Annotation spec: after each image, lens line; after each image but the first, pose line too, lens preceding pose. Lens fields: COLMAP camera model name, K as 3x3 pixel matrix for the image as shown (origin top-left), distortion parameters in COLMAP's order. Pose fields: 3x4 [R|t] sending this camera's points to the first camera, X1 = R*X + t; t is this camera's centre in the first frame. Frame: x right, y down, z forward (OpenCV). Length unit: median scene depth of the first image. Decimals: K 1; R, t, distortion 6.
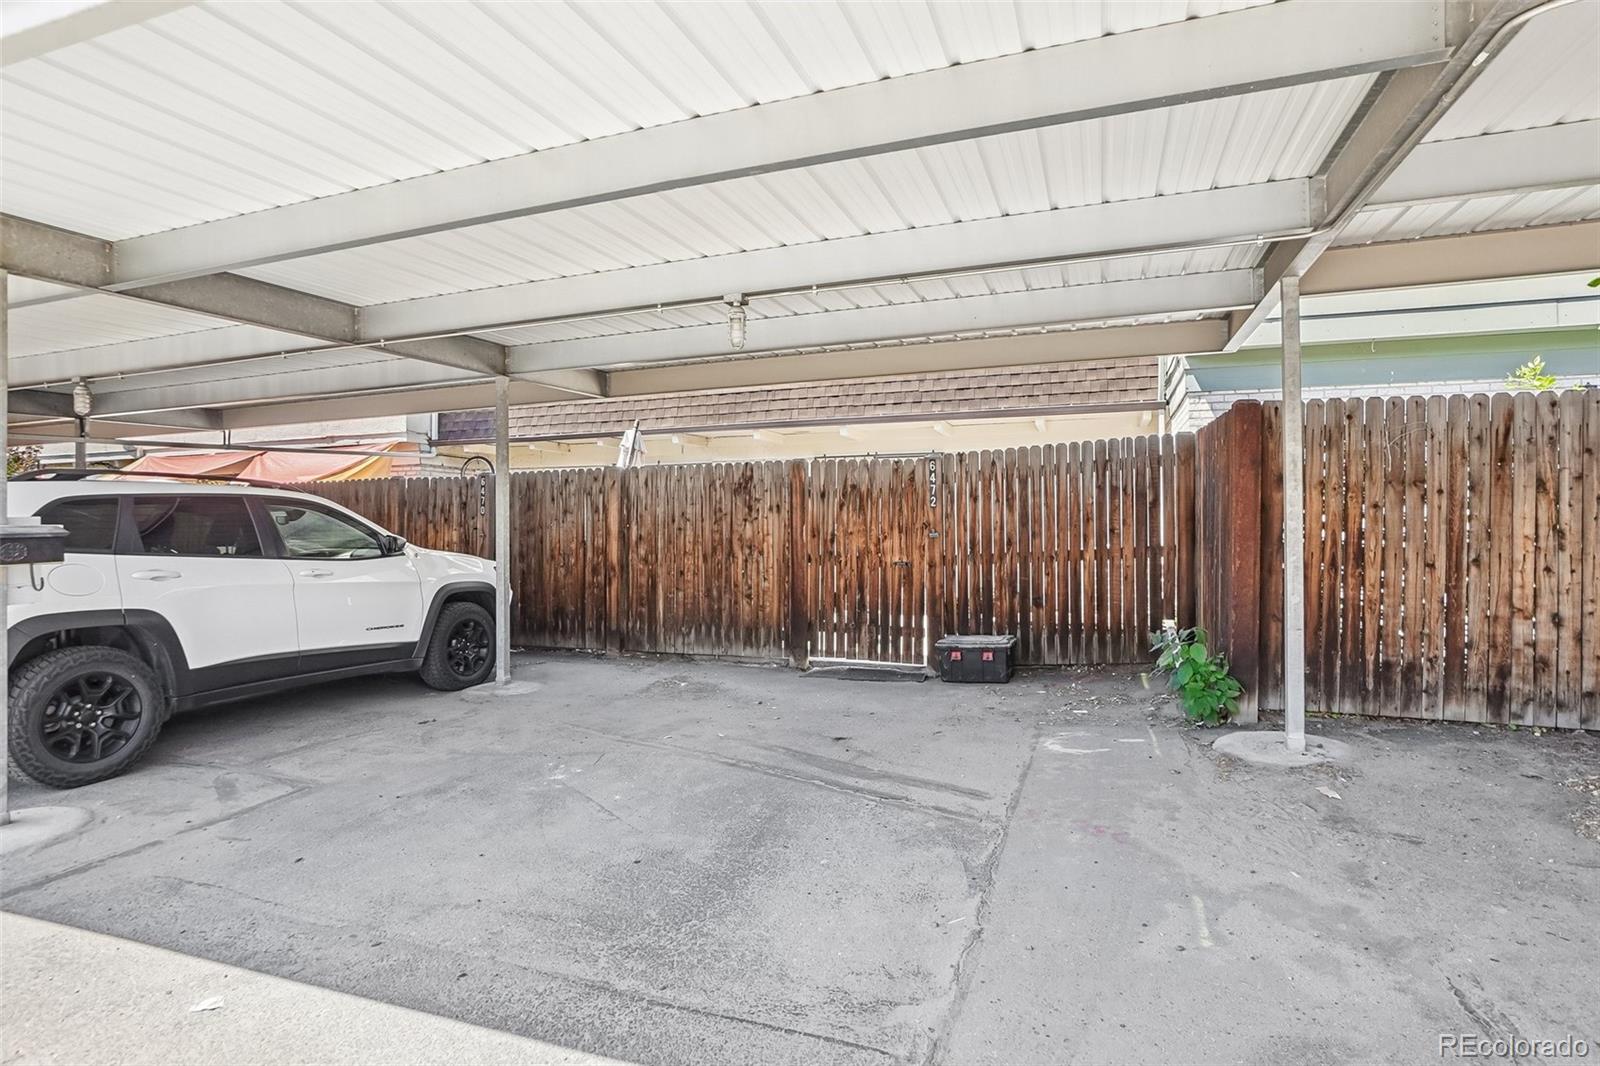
lens RADIAL K [[845.5, 0, 780.2], [0, 845.5, 530.4], [0, 0, 1]] dist [-0.039160, 0.020001]
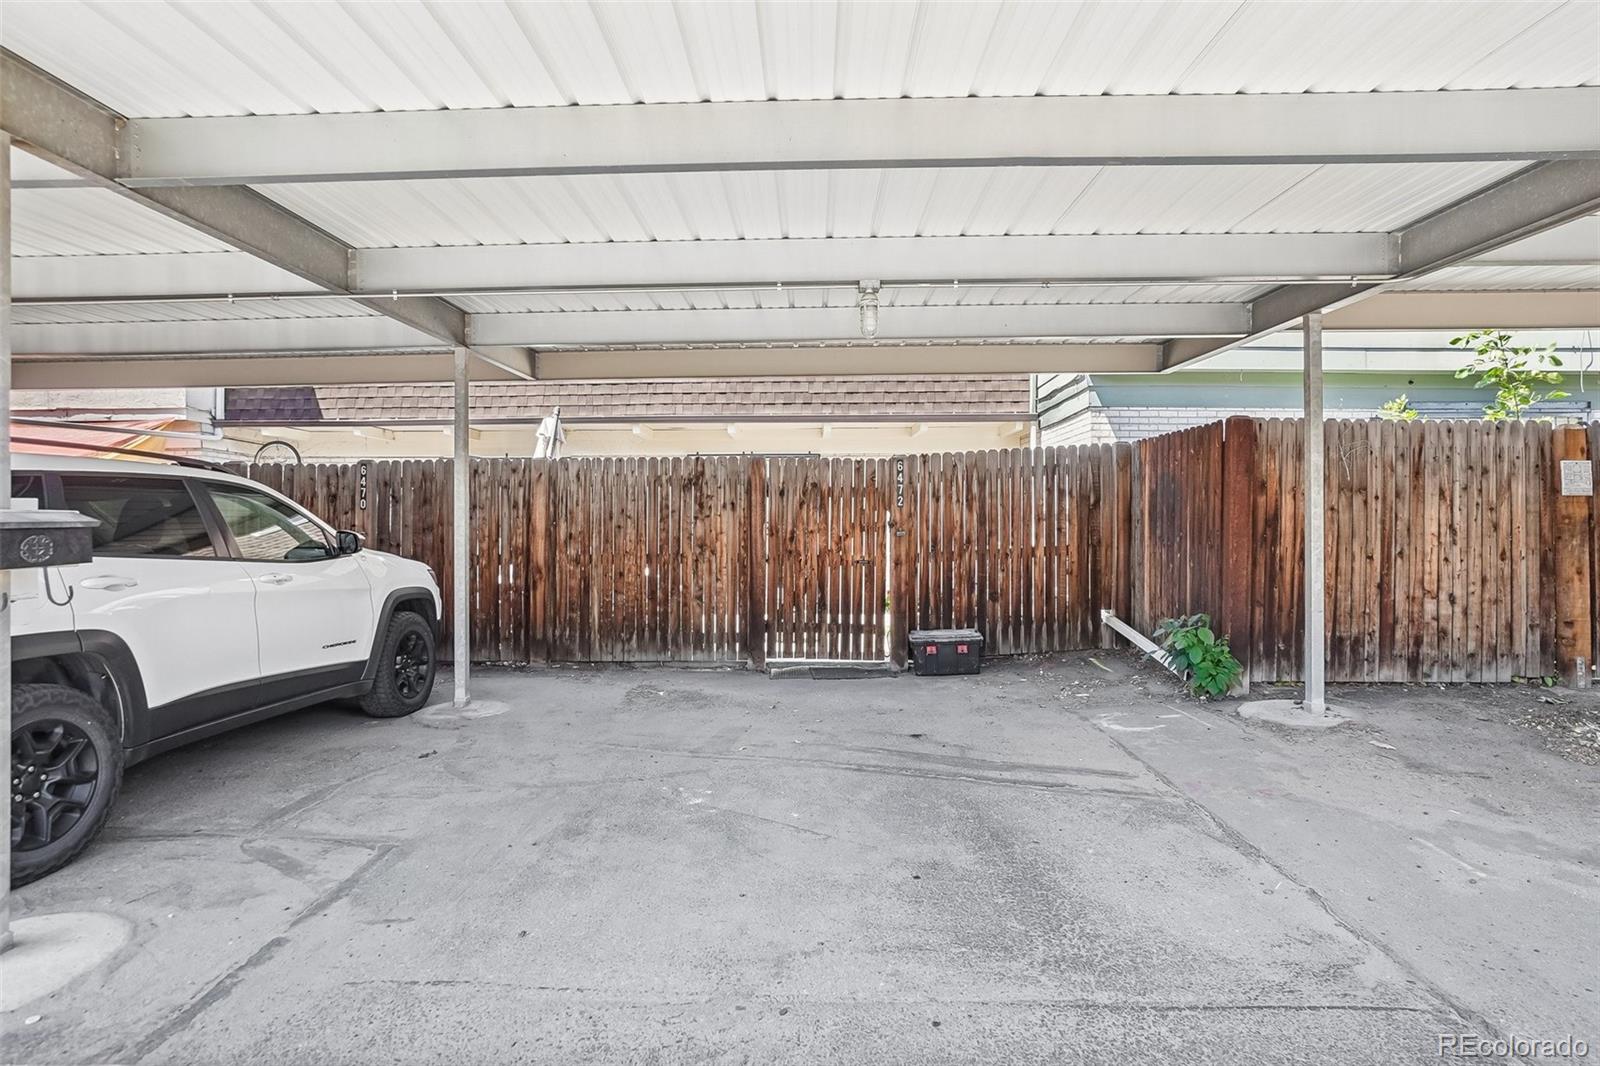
lens RADIAL K [[845.5, 0, 786.5], [0, 845.5, 531.5], [0, 0, 1]] dist [-0.039160, 0.020001]
pose [[0.944334, 0.003465, 0.328970, -0.449597], [-0.002769, 0.999993, -0.002584, 0.009412], [-0.328977, 0.001529, 0.944337, 0.120548]]
